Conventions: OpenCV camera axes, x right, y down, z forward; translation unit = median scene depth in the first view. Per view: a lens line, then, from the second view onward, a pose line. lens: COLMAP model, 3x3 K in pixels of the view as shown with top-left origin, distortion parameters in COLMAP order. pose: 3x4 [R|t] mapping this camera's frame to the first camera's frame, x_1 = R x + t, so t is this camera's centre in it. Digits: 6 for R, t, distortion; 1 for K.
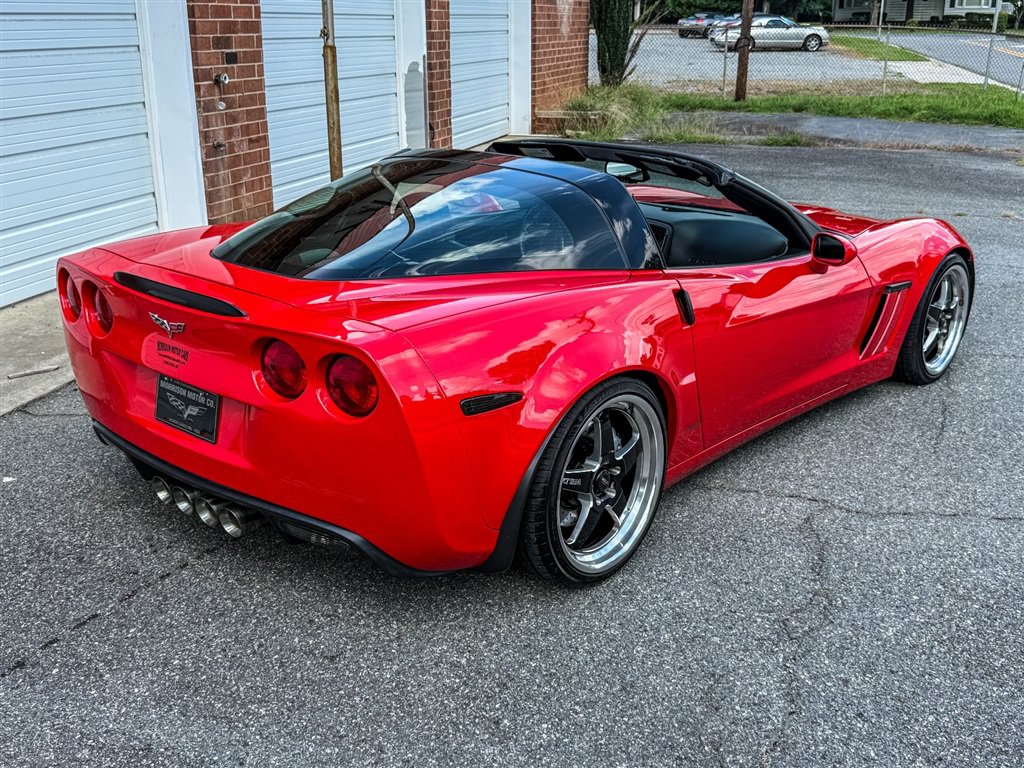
lens RADIAL K [[1091.1, 0, 518.8], [0, 1091.1, 383.1], [0, 0, 1]] dist [0.205211, -0.500063]
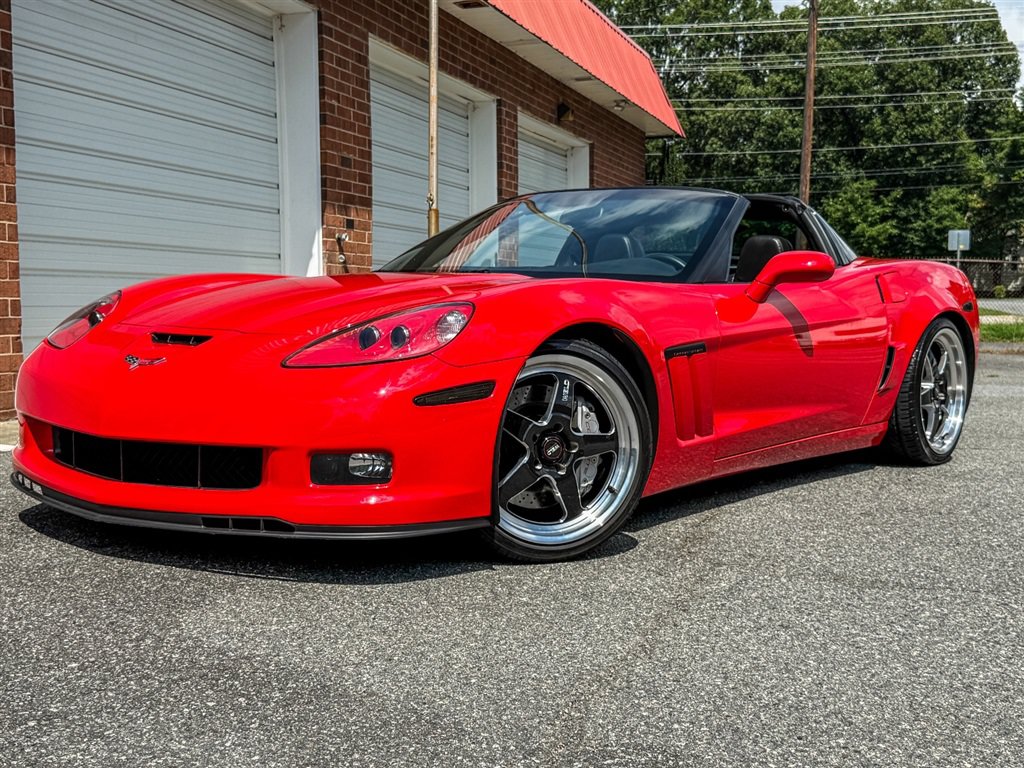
lens RADIAL K [[1297.5, 0, 516.7], [0, 1297.5, 387.1], [0, 0, 1]] dist [0.212741, -0.508188]
pose [[0.999351, -0.000572, -0.036006, -0.027004], [-0.008503, 0.967855, -0.251365, 0.244427], [0.034993, 0.251508, 0.967222, -0.334434]]
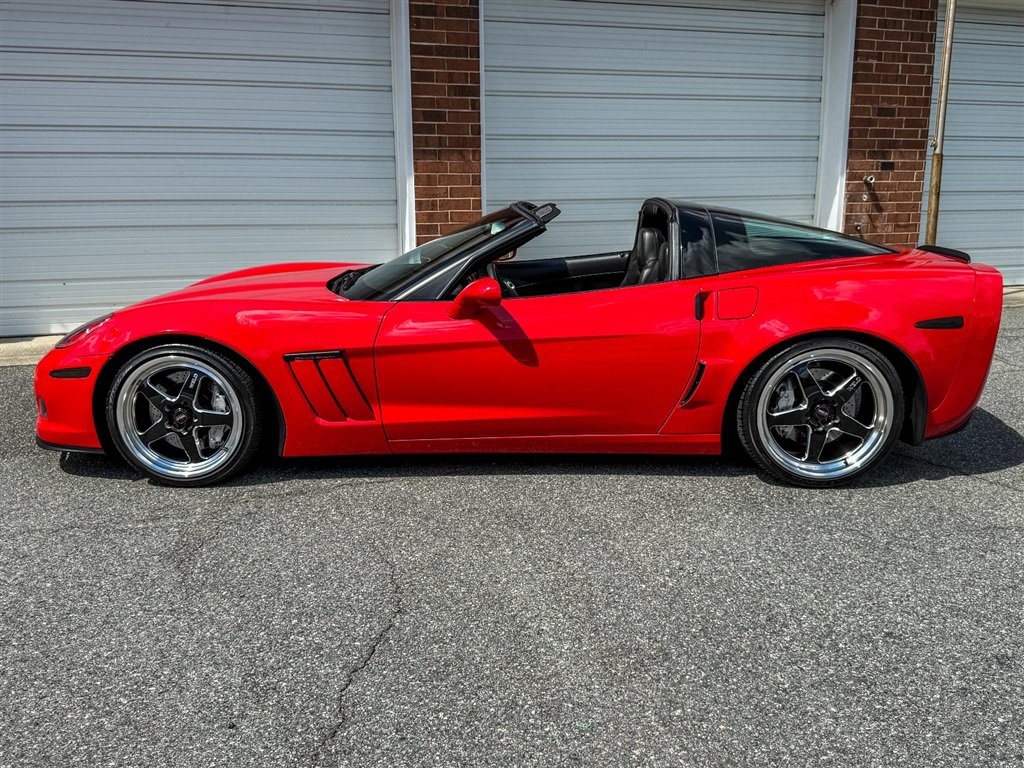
lens RADIAL K [[963.3, 0, 512.0], [0, 963.3, 384.0], [0, 0, 1]] dist [0.174354, -0.402282]
pose [[0.567416, 0.165269, -0.806675, 0.529114], [-0.253176, 0.967212, 0.020075, 0.067844], [0.783544, 0.192840, 0.590654, -0.039506]]
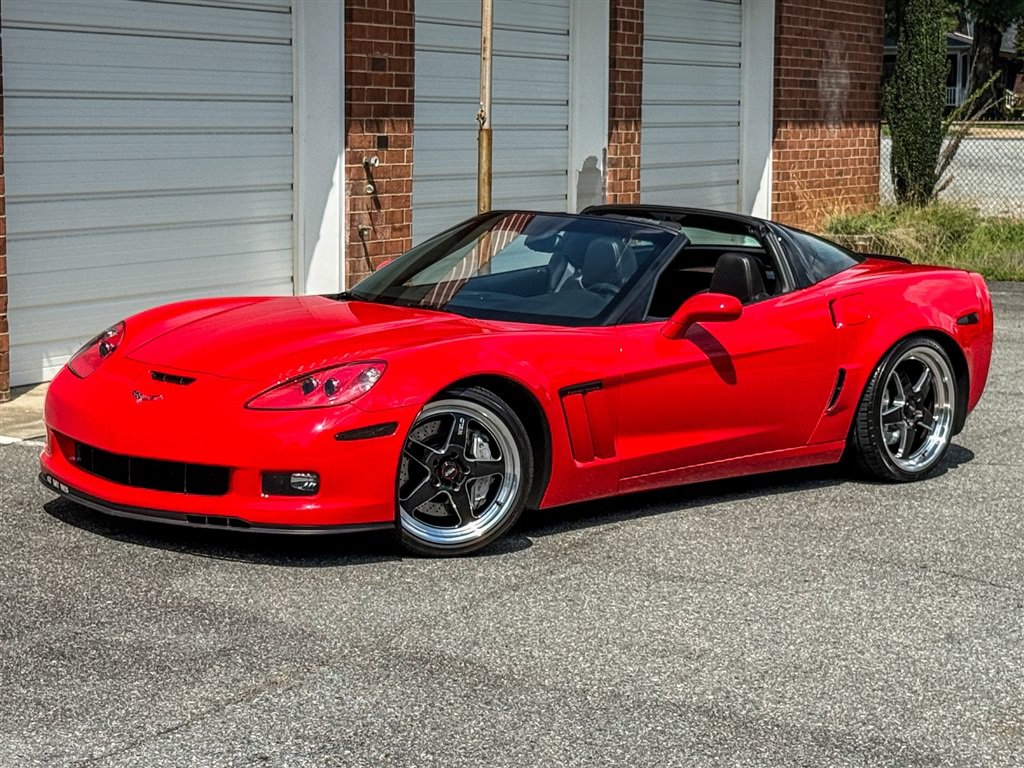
lens RADIAL K [[2508.9, 0, 512.0], [0, 2508.9, 384.0], [0, 0, 1]] dist [0.122771, 0.534681]
pose [[0.988661, 0.024726, -0.148117, 0.177259], [-0.055047, 0.977365, -0.204274, 0.350236], [0.139713, 0.210112, 0.967643, -1.040026]]
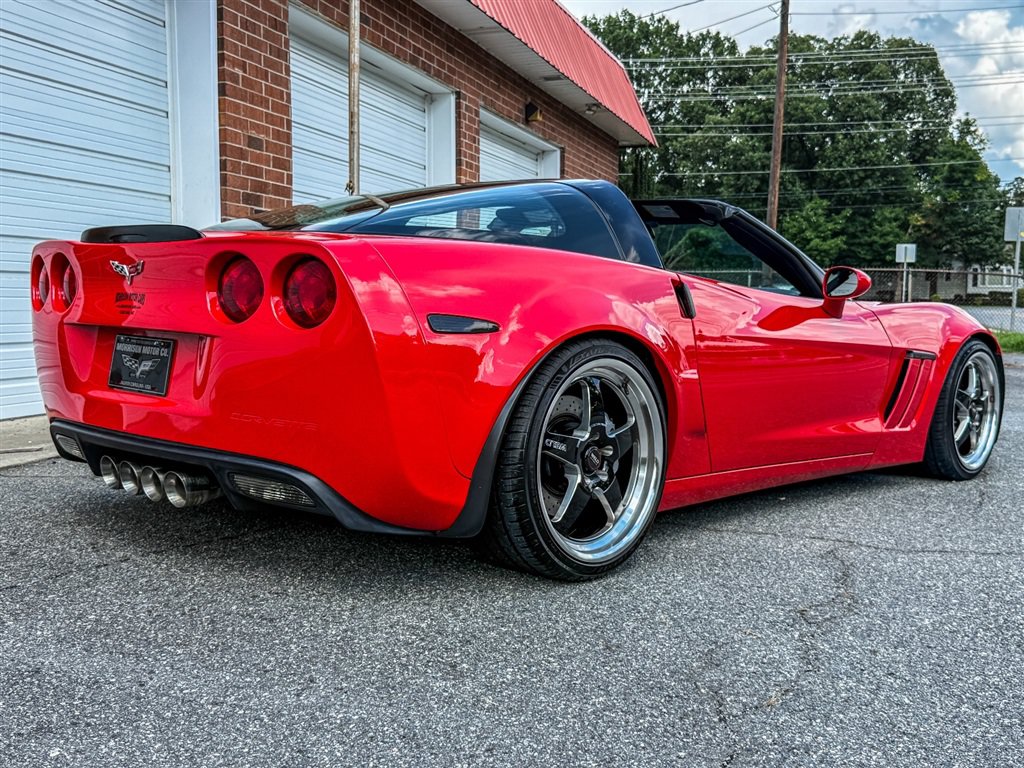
lens RADIAL K [[1091.1, 0, 518.8], [0, 1091.1, 383.1], [0, 0, 1]] dist [0.205211, -0.500063]
pose [[0.999339, 0.011089, -0.034608, 0.020533], [-0.019204, 0.969626, -0.243836, 0.110071], [0.030852, 0.244340, 0.969199, 0.049466]]
